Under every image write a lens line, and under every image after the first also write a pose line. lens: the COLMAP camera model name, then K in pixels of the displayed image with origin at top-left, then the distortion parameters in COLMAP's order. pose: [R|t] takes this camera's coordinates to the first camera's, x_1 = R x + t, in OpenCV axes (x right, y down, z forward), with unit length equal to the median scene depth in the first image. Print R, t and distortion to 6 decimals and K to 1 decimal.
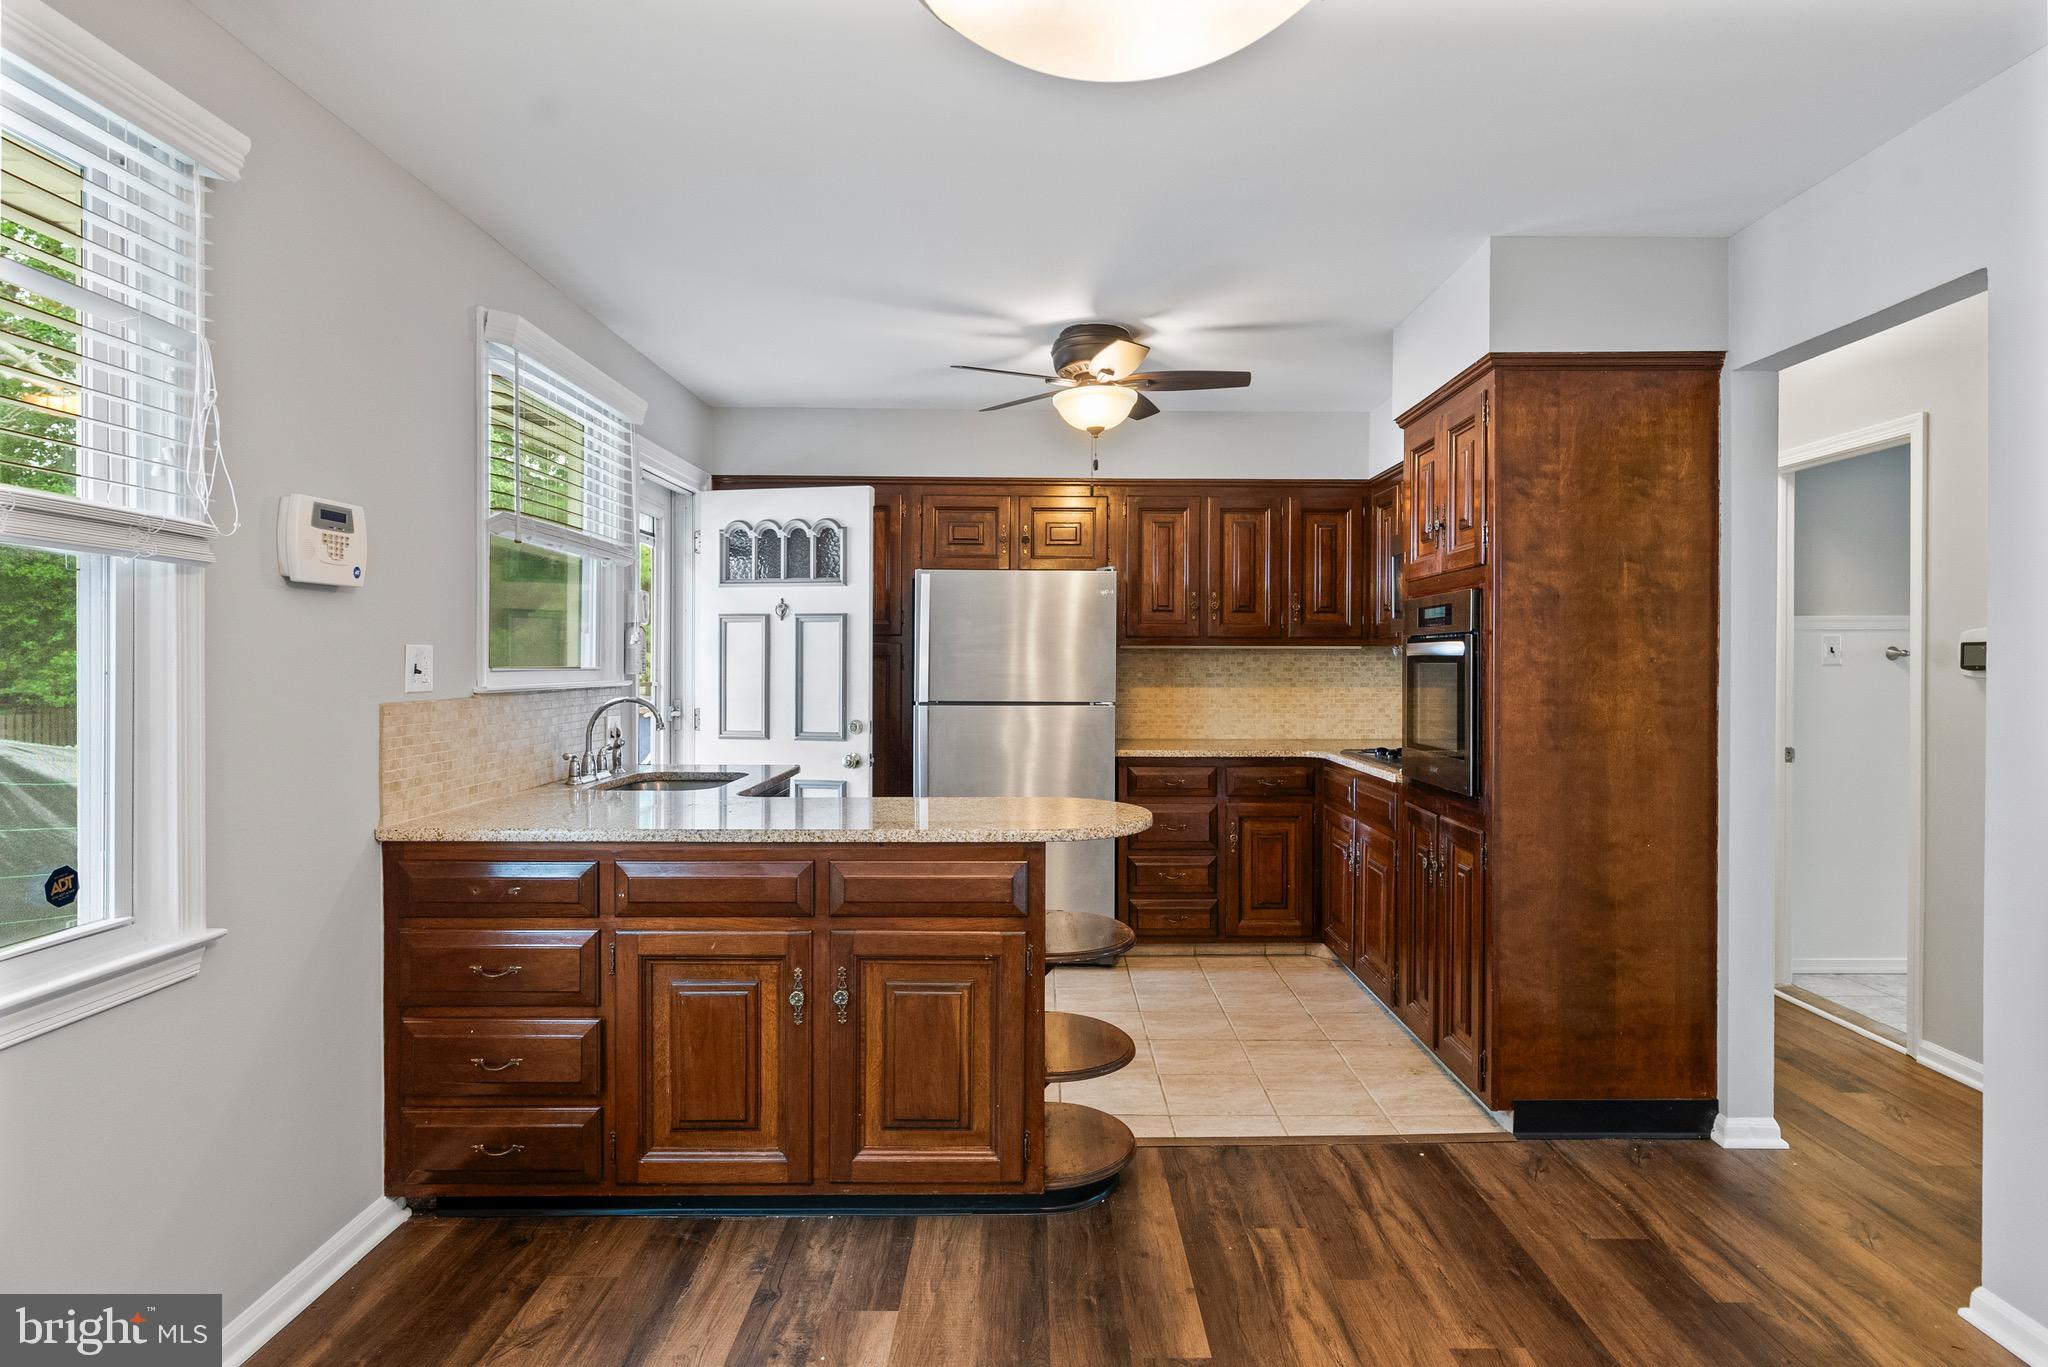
lens RADIAL K [[1152.1, 0, 1045.7], [0, 1152.1, 671.2], [0, 0, 1]] dist [-0.002551, -0.000592]
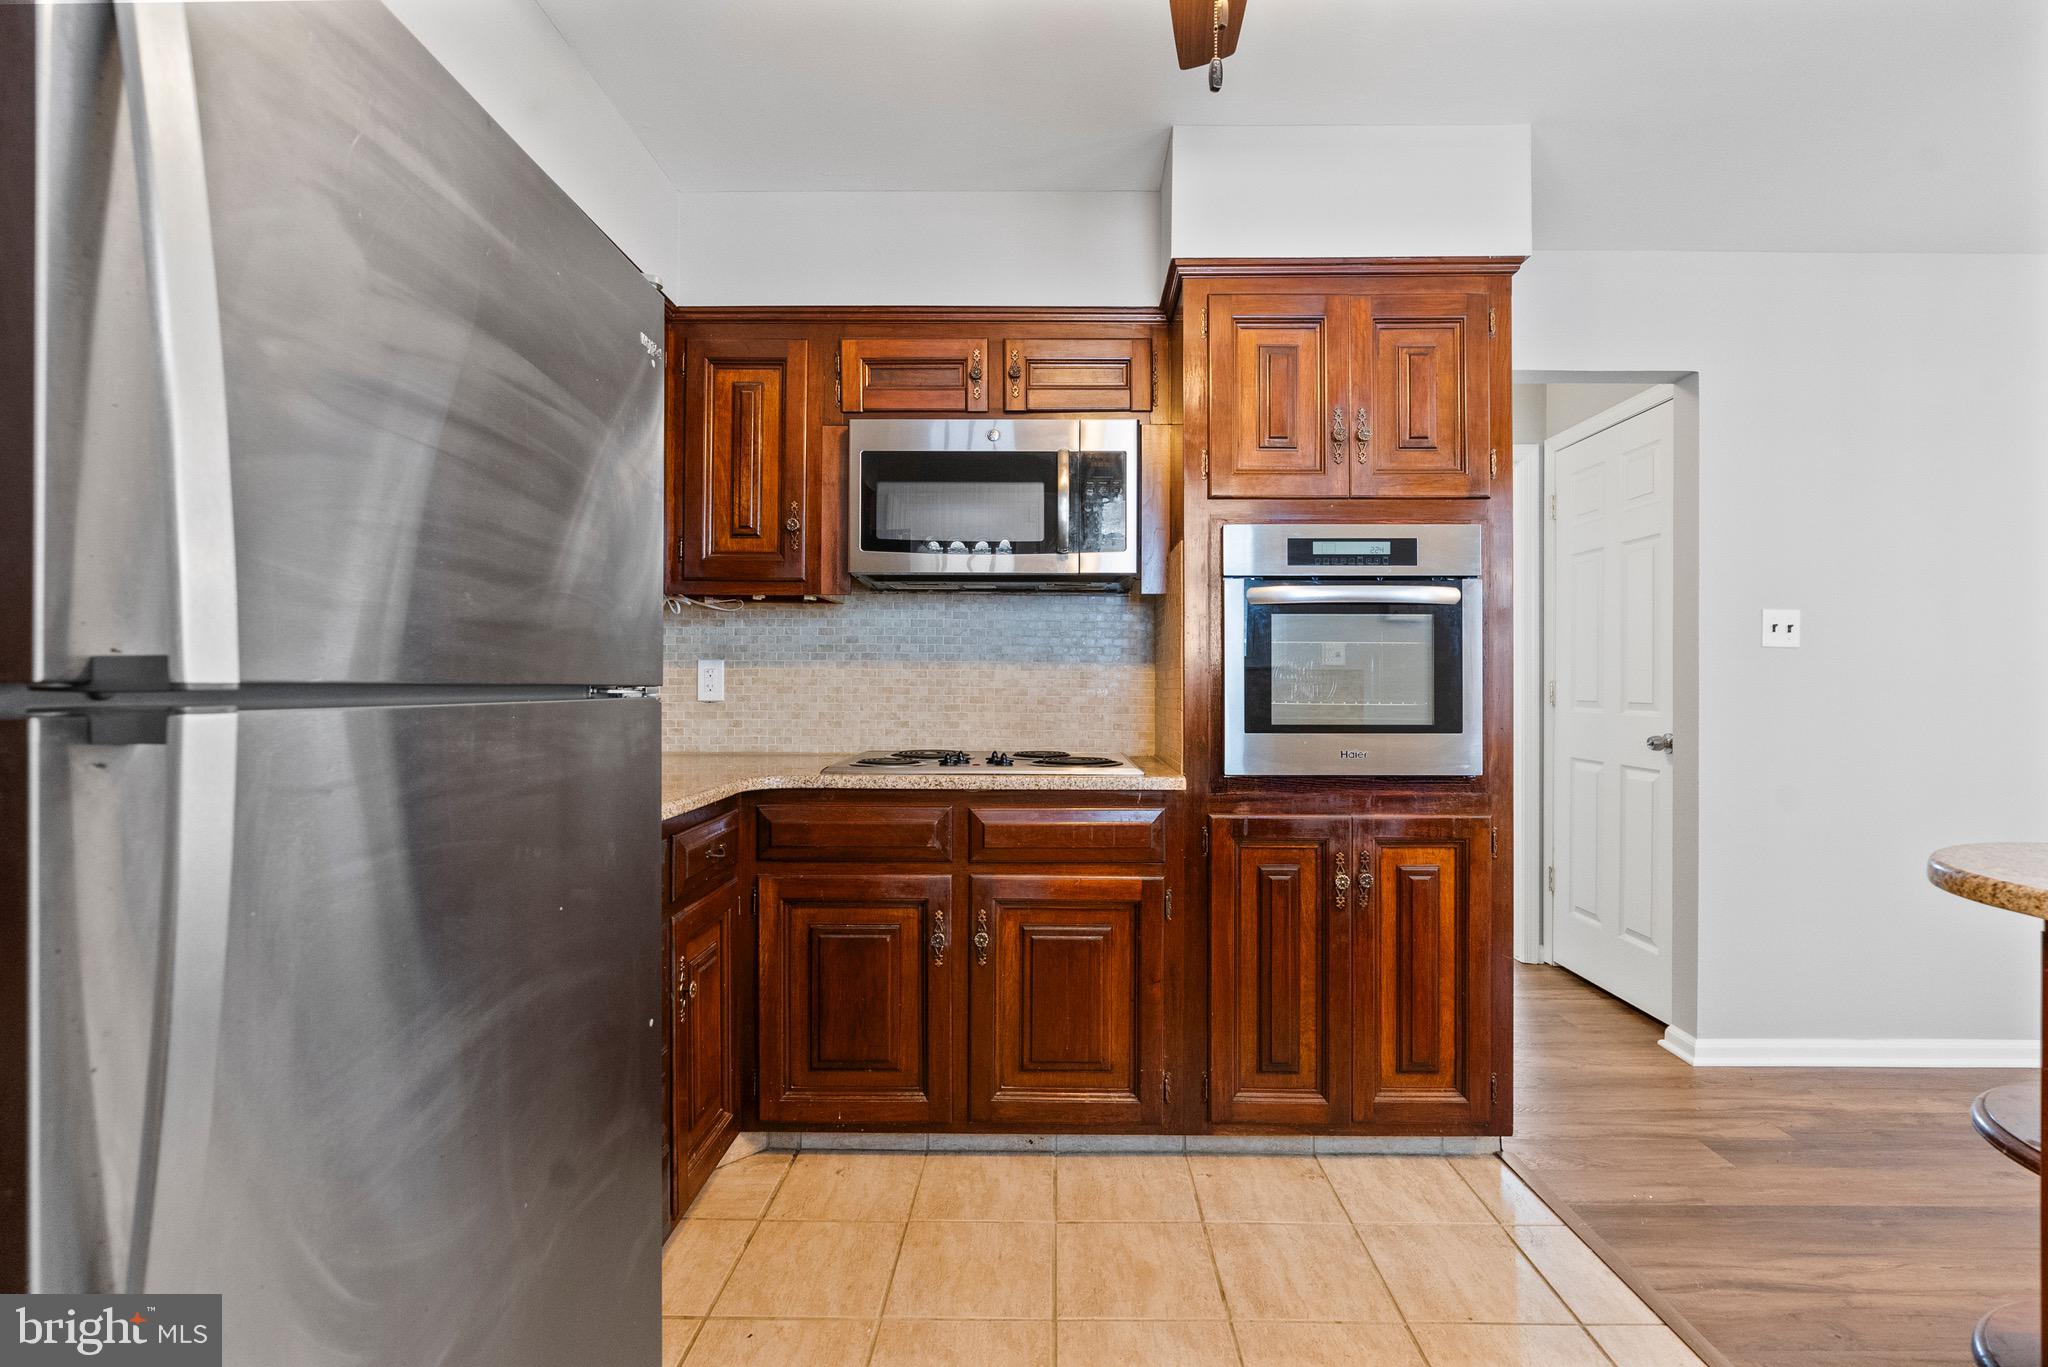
lens RADIAL K [[935.8, 0, 981.7], [0, 935.8, 684.0], [0, 0, 1]] dist [-0.015114, 0.003899]
pose [[-0.005891, 0.003336, 0.999977, -0.330318], [-0.009343, 0.999951, -0.003391, 0.040595], [-0.999939, -0.009363, -0.005859, 1.438130]]
